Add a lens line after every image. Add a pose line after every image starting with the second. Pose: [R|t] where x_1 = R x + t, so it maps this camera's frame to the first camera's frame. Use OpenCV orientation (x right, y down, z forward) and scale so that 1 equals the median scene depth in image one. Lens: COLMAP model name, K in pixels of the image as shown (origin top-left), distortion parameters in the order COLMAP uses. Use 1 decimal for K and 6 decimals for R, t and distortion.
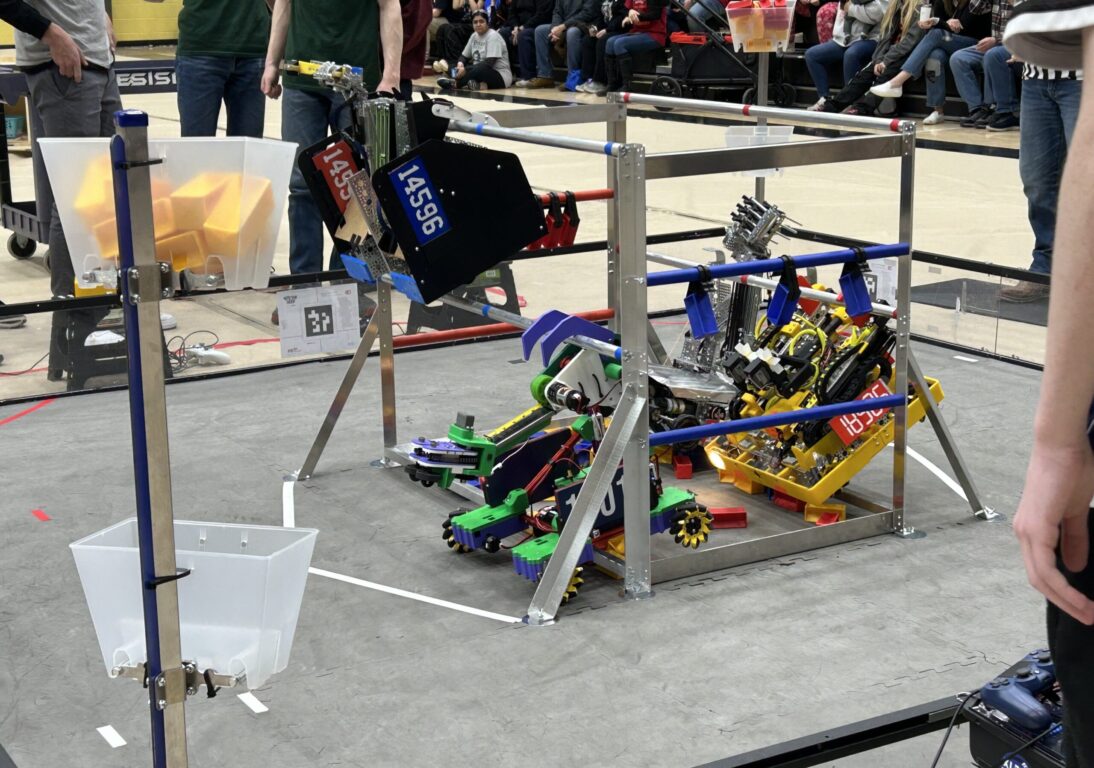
lens RADIAL K [[1854.0, 0, 547.0], [0, 1854.0, 384.0], [0, 0, 1]] dist [0.178838, -0.133269]
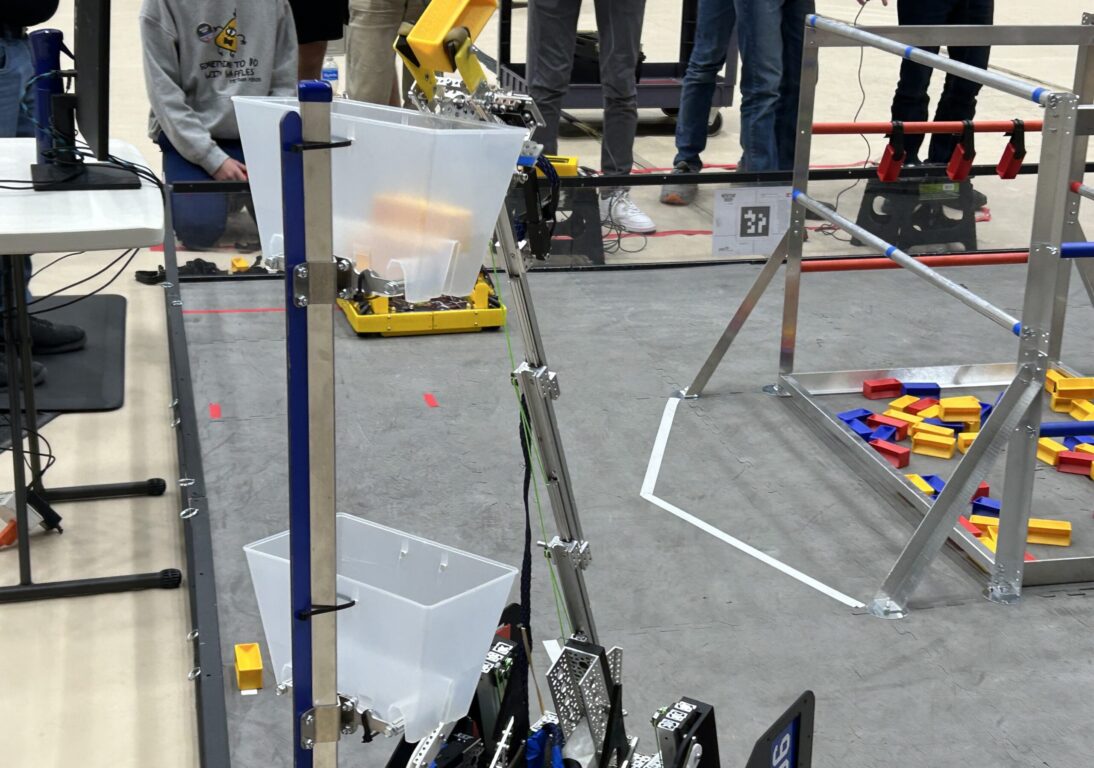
lens RADIAL K [[1737.9, 0, 547.0], [0, 1737.9, 384.0], [0, 0, 1]] dist [0.189044, -0.704548]
pose [[0.950958, 0.136579, -0.277534, 0.060028], [-0.110641, 0.988069, 0.107140, -0.054300], [0.288856, -0.071179, 0.954723, 0.131532]]
